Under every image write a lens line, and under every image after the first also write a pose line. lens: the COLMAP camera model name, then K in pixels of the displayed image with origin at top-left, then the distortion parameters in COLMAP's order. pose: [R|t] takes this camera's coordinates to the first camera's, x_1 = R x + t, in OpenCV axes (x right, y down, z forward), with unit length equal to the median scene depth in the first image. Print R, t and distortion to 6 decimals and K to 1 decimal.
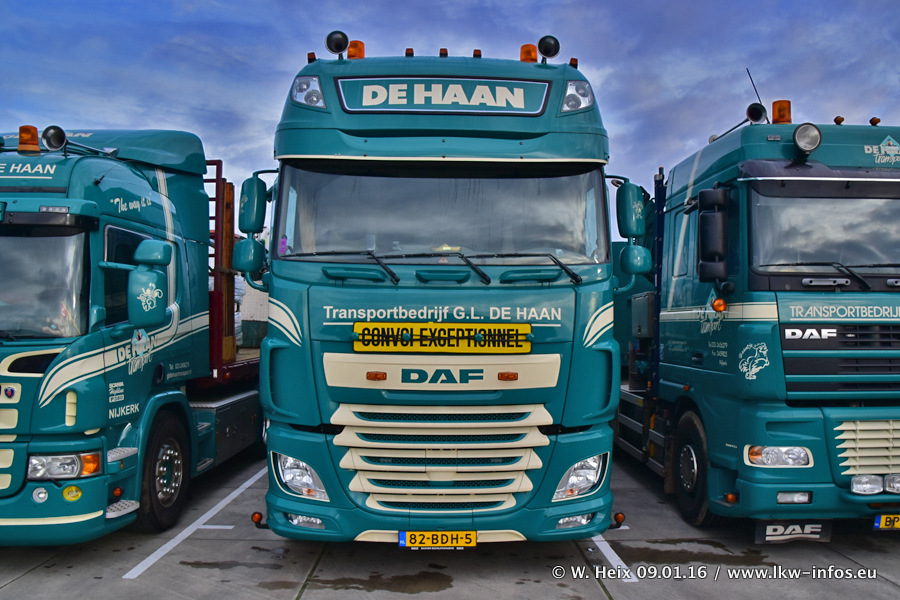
lens RADIAL K [[730.5, 0, 475.4], [0, 730.5, 316.3], [0, 0, 1]] dist [-0.152142, 0.076289]
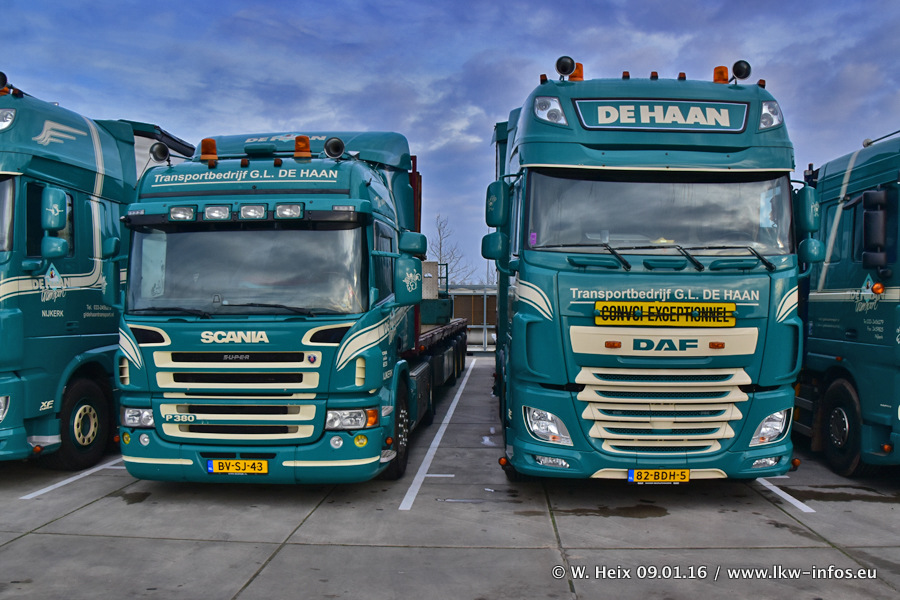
lens RADIAL K [[764.7, 0, 486.7], [0, 764.7, 337.0], [0, 0, 1]] dist [-0.139101, 0.066745]
pose [[0.998443, 0.003633, -0.055660, -0.275456], [-0.000541, 0.998461, 0.055455, -0.002972], [0.055776, -0.055338, 0.996909, -0.305131]]
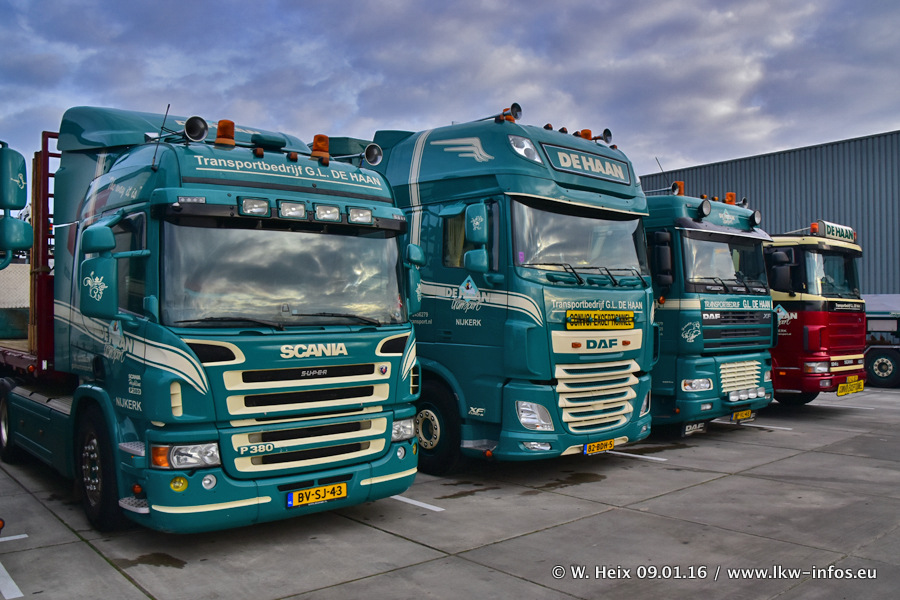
lens RADIAL K [[730.5, 0, 463.0], [0, 730.5, 314.1], [0, 0, 1]] dist [-0.152142, 0.076289]
pose [[0.782074, -0.003373, 0.623177, -1.273238], [-0.005348, 0.999912, 0.012124, -0.001461], [-0.623163, -0.012814, 0.781987, -0.060346]]
